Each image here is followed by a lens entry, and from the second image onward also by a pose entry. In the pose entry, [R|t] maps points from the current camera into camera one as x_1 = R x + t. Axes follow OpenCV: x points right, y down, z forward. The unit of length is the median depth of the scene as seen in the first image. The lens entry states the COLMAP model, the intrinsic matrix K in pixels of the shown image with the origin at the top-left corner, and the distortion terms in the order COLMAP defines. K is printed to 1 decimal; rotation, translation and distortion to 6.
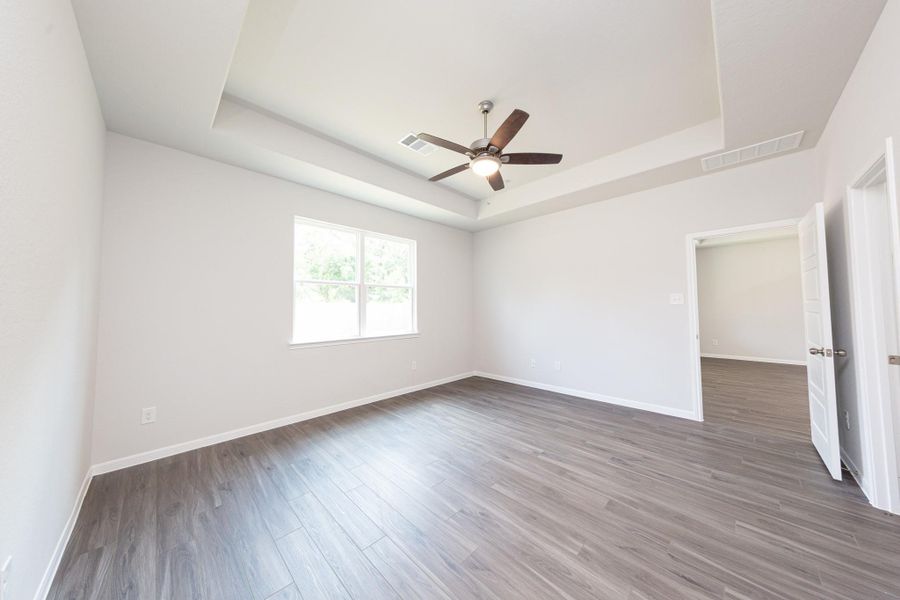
lens RADIAL K [[285.0, 0, 450.1], [0, 285.0, 303.7], [0, 0, 1]] dist [0.007283, -0.000203]
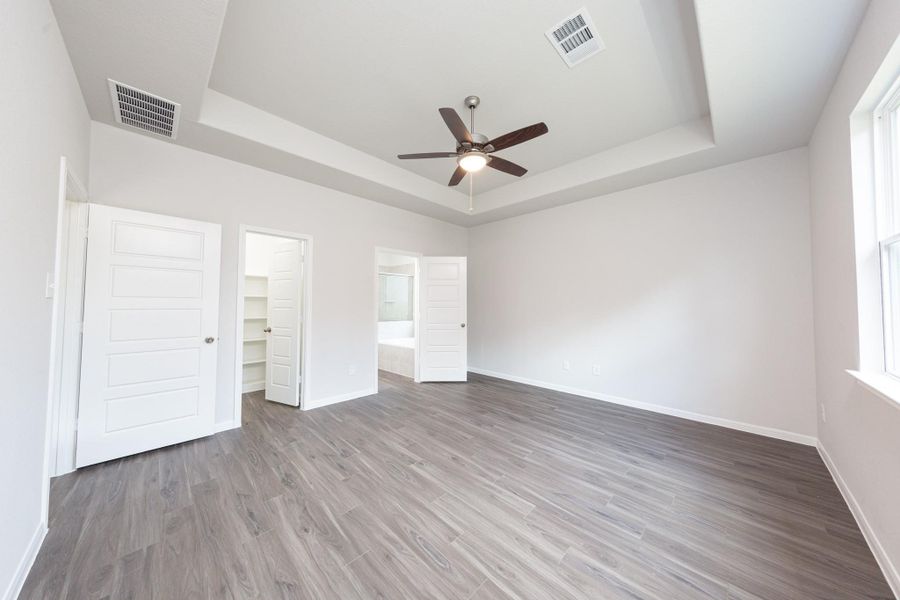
lens RADIAL K [[285.0, 0, 449.9], [0, 285.0, 297.6], [0, 0, 1]] dist [0.007283, -0.000203]
pose [[-0.999983, 0.005697, 0.001452, 0.201873], [0.005635, 0.999187, -0.039909, 0.032494], [-0.001678, -0.039900, -0.999202, 1.914875]]
